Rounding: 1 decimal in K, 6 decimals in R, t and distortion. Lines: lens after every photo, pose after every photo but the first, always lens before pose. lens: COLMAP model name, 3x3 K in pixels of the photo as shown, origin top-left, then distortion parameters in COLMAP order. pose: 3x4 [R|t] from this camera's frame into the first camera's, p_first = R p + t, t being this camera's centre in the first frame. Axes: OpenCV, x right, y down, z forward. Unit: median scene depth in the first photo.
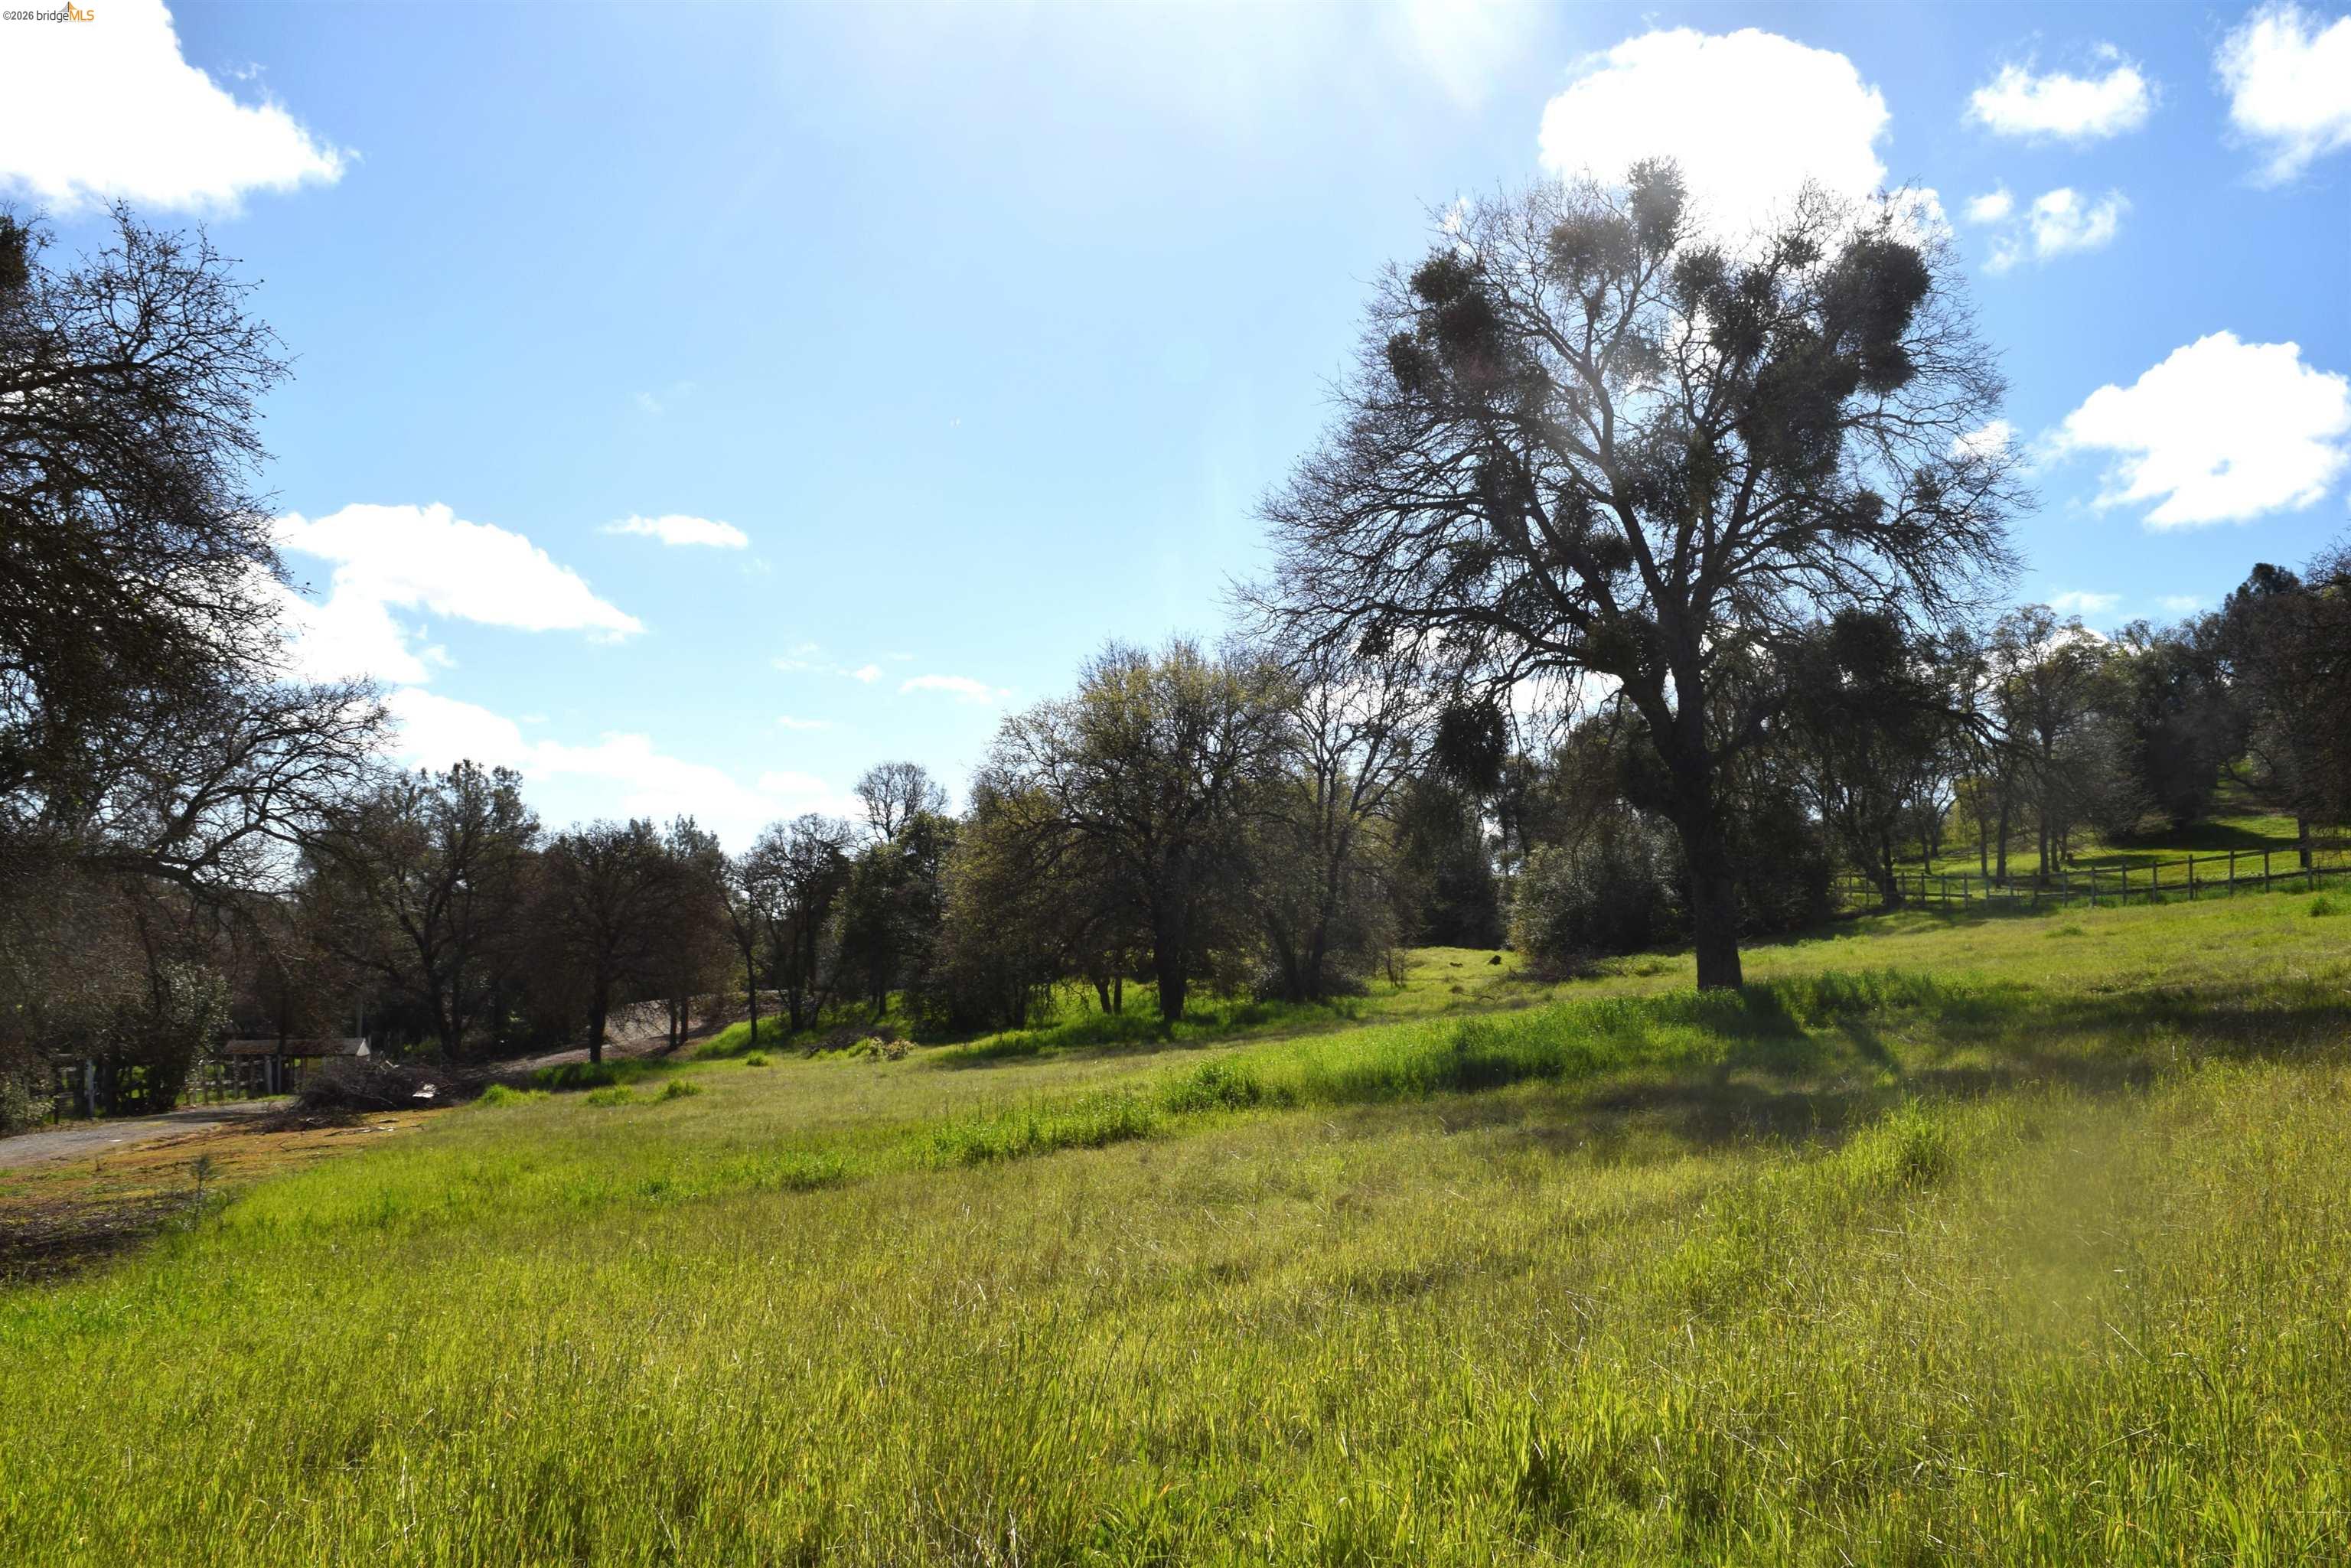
lens RADIAL K [[1846.5, 0, 1185.4], [0, 1846.5, 786.0], [0, 0, 1]] dist [-0.097648, 0.024258]
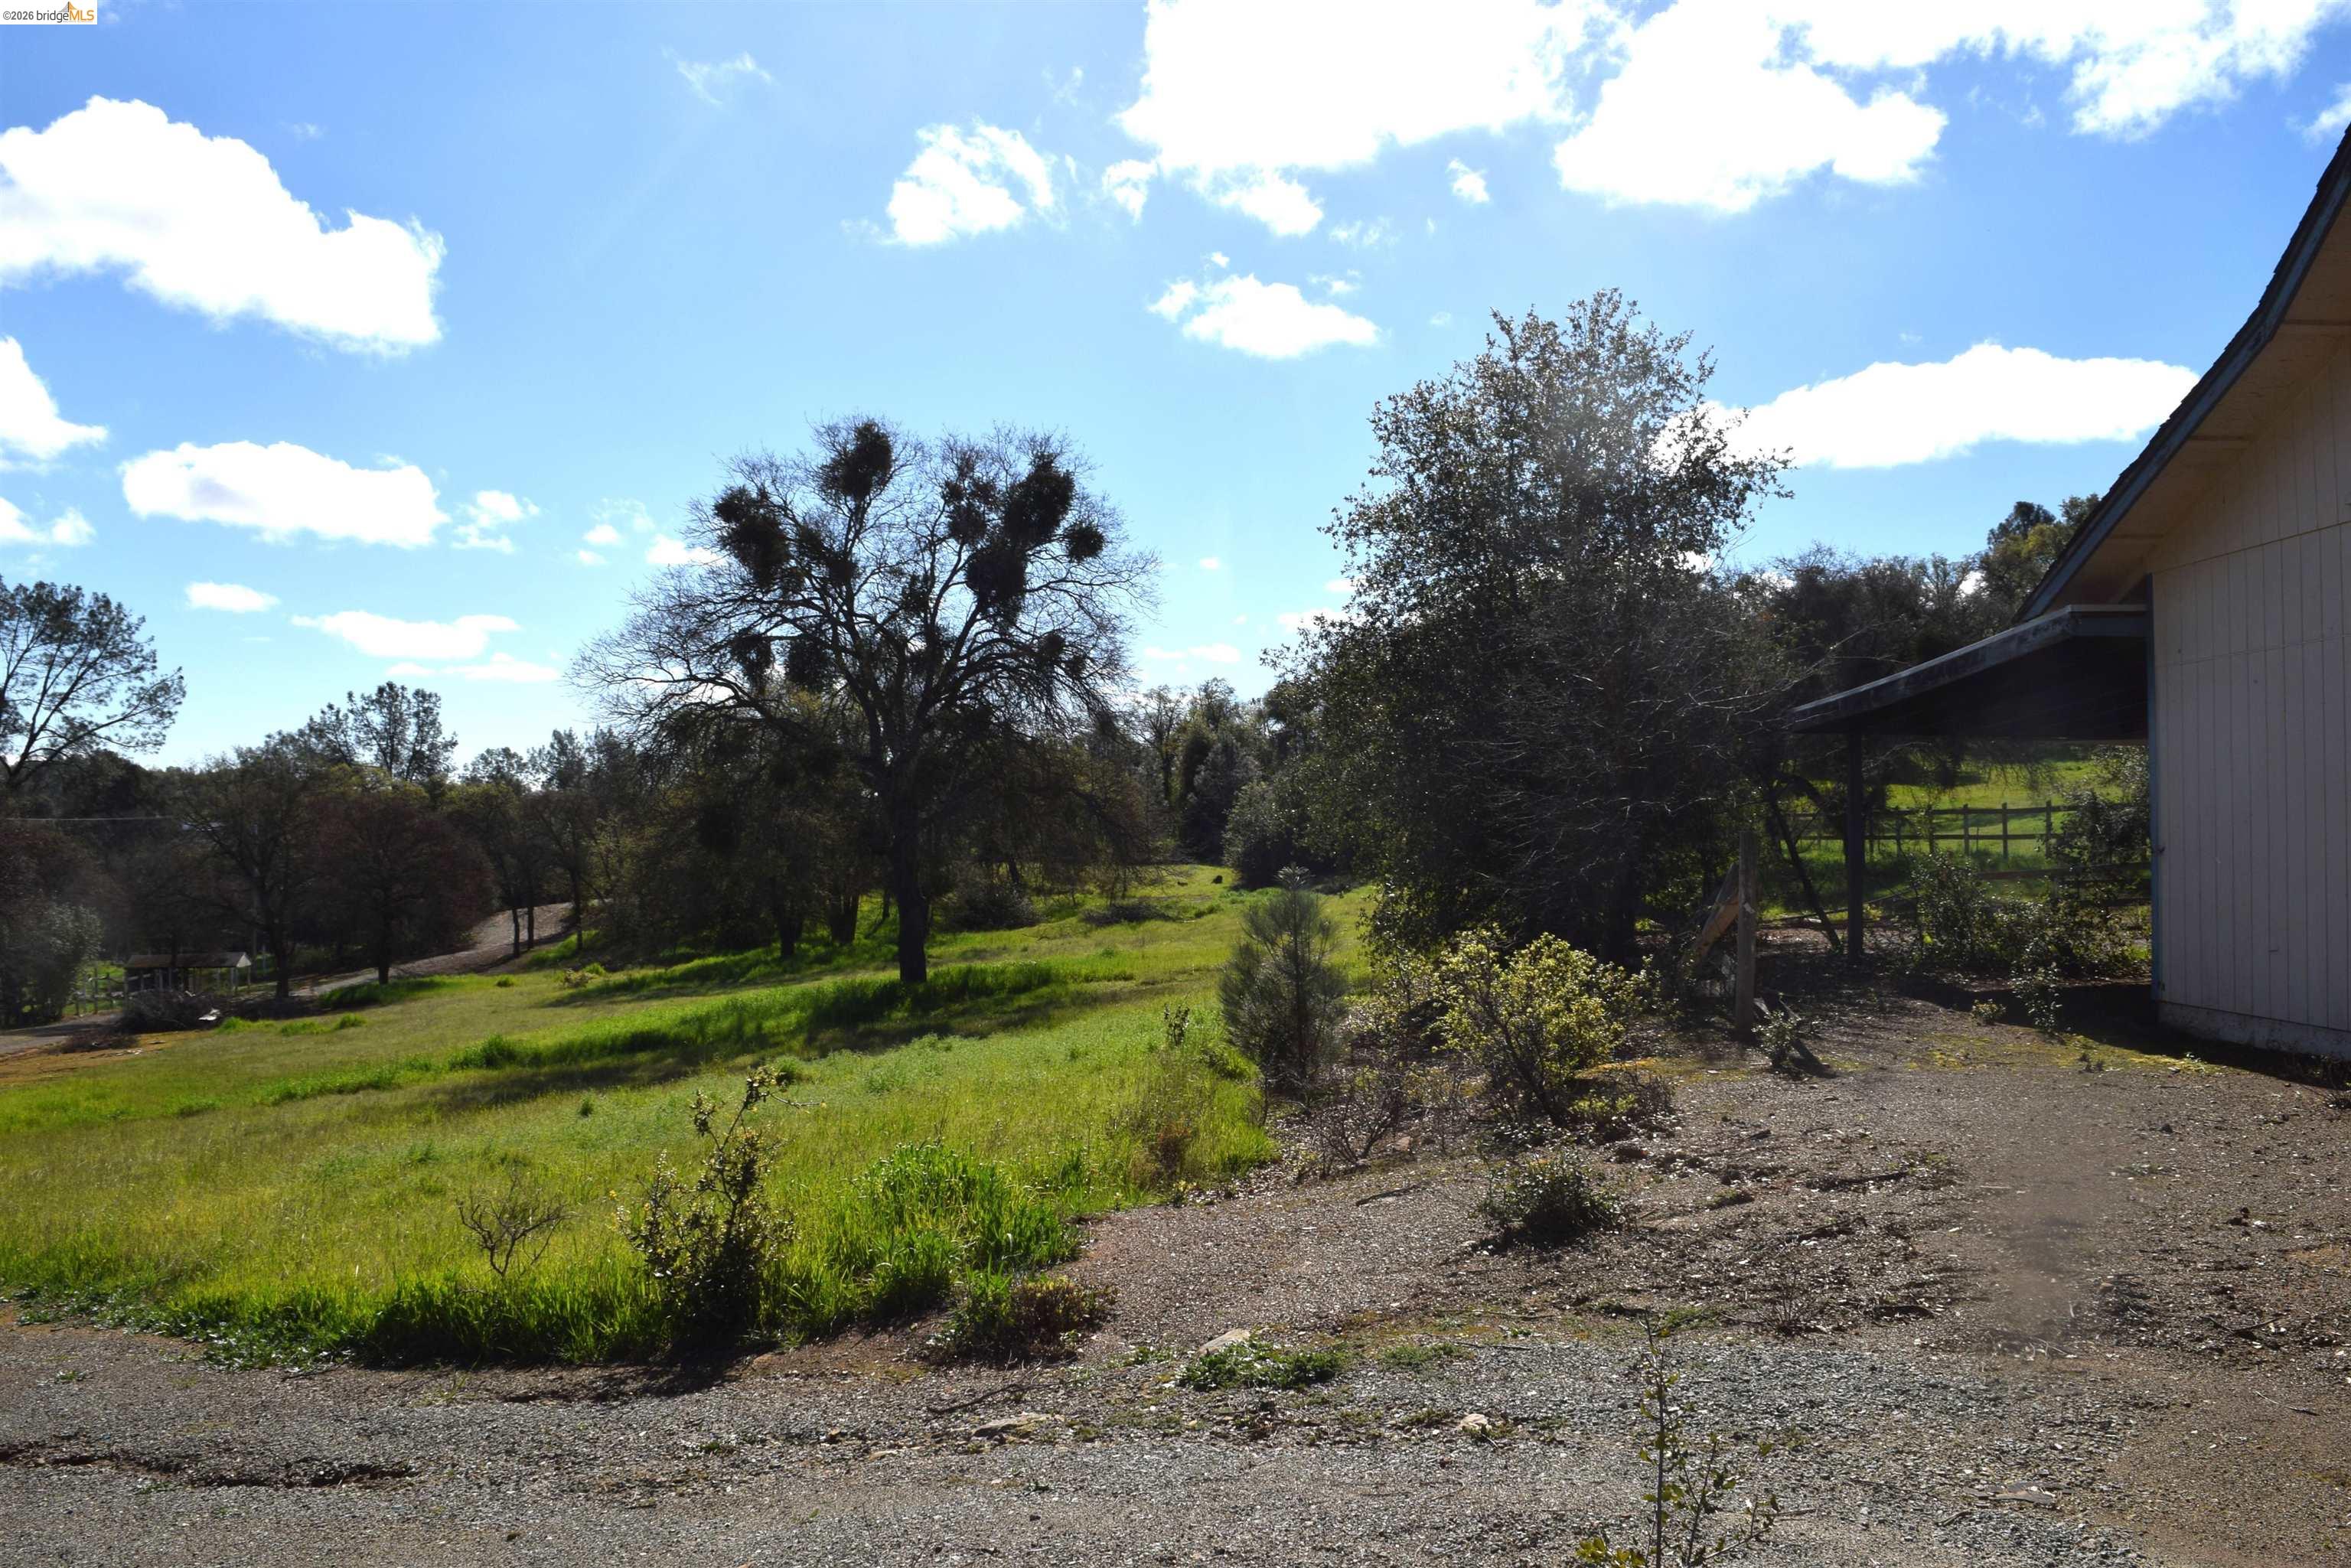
lens RADIAL K [[1846.5, 0, 1185.4], [0, 1846.5, 786.0], [0, 0, 1]] dist [-0.097648, 0.024258]
pose [[0.999928, -0.001096, -0.011927, 0.240595], [0.001948, 0.997425, 0.071697, -0.071250], [0.011818, -0.071715, 0.997355, -0.231737]]
